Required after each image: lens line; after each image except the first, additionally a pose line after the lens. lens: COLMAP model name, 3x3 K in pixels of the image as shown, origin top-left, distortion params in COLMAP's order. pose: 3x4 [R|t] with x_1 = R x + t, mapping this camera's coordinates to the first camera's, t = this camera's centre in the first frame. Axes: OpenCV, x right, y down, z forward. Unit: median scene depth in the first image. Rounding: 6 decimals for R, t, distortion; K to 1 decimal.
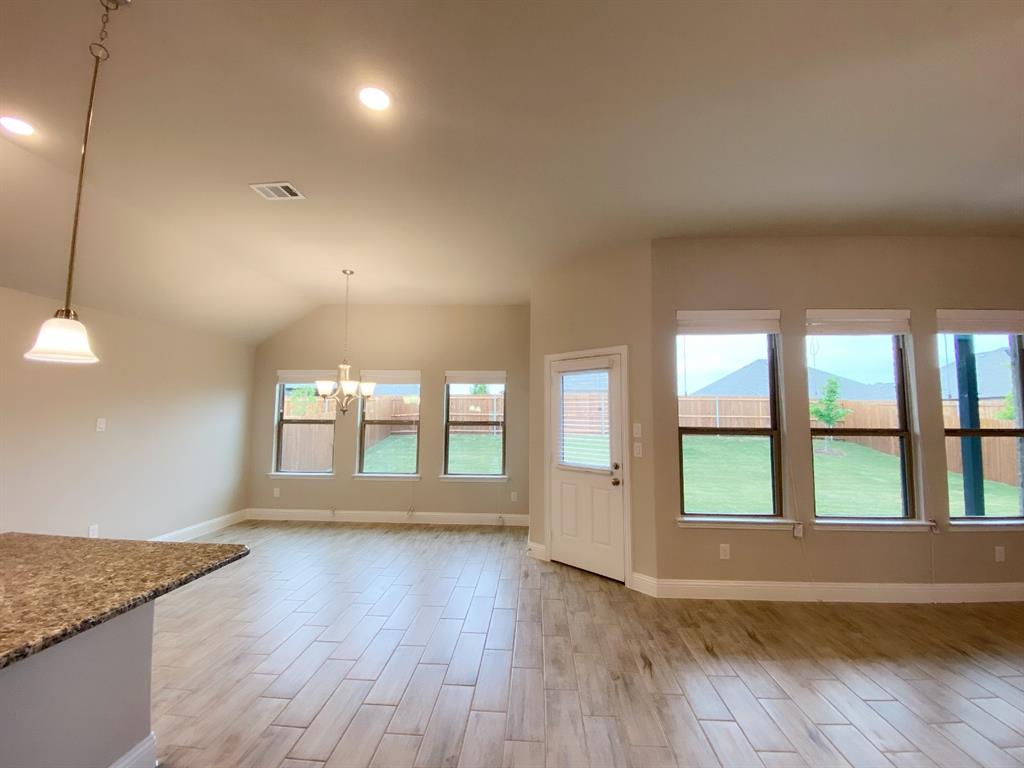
lens RADIAL K [[412.2, 0, 512.0], [0, 412.2, 384.0], [0, 0, 1]] dist [0.014687, -0.018738]
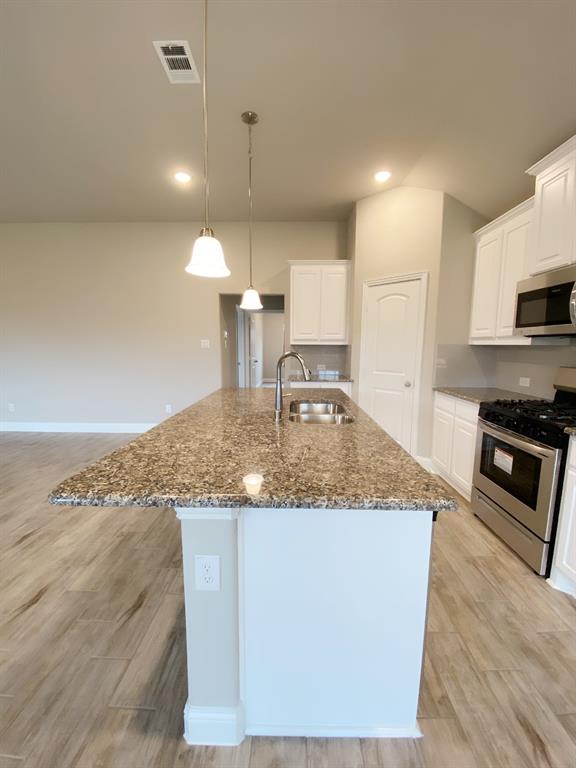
lens RADIAL K [[306.6, 0, 288.0], [0, 306.6, 384.0], [0, 0, 1]] dist [0.002289, -0.012788]
pose [[-0.998967, -0.007927, -0.044740, -0.574642], [-0.010207, 0.998649, 0.050960, 0.102347], [0.044275, 0.051364, -0.997698, 0.861661]]
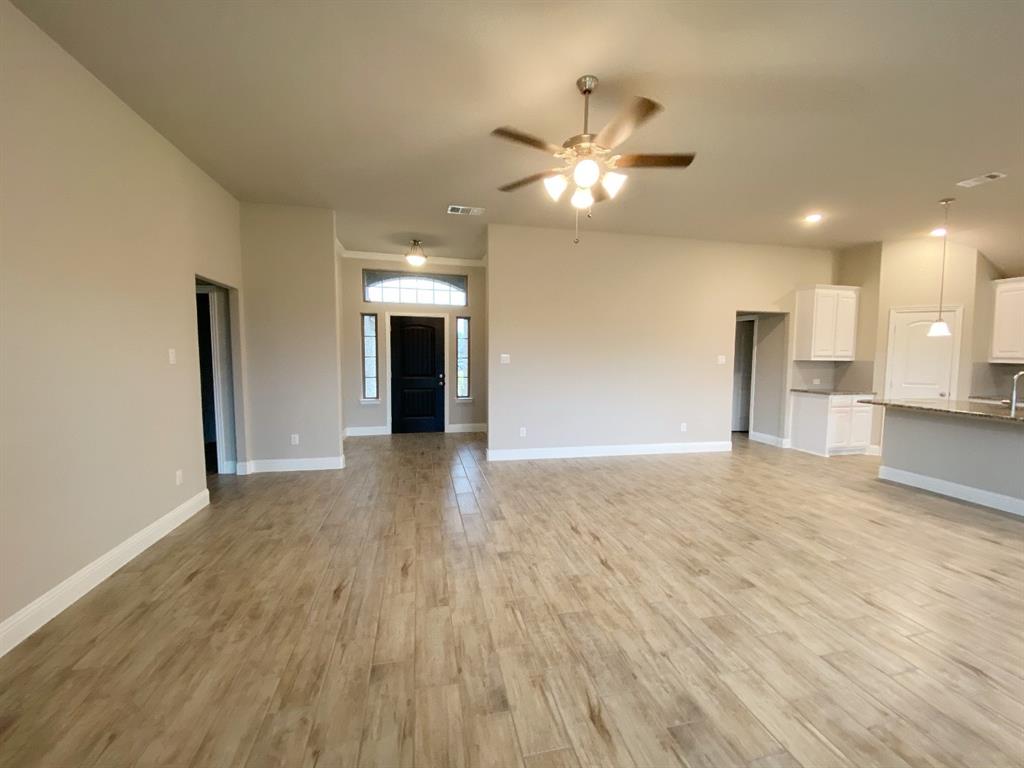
lens RADIAL K [[412.2, 0, 512.0], [0, 412.2, 384.0], [0, 0, 1]] dist [0.014687, -0.018738]
pose [[-0.961019, 0.001777, -0.276478, 1.362169], [0.002315, 0.999996, -0.001619, 0.107135], [0.276474, -0.002196, -0.961019, 0.991182]]
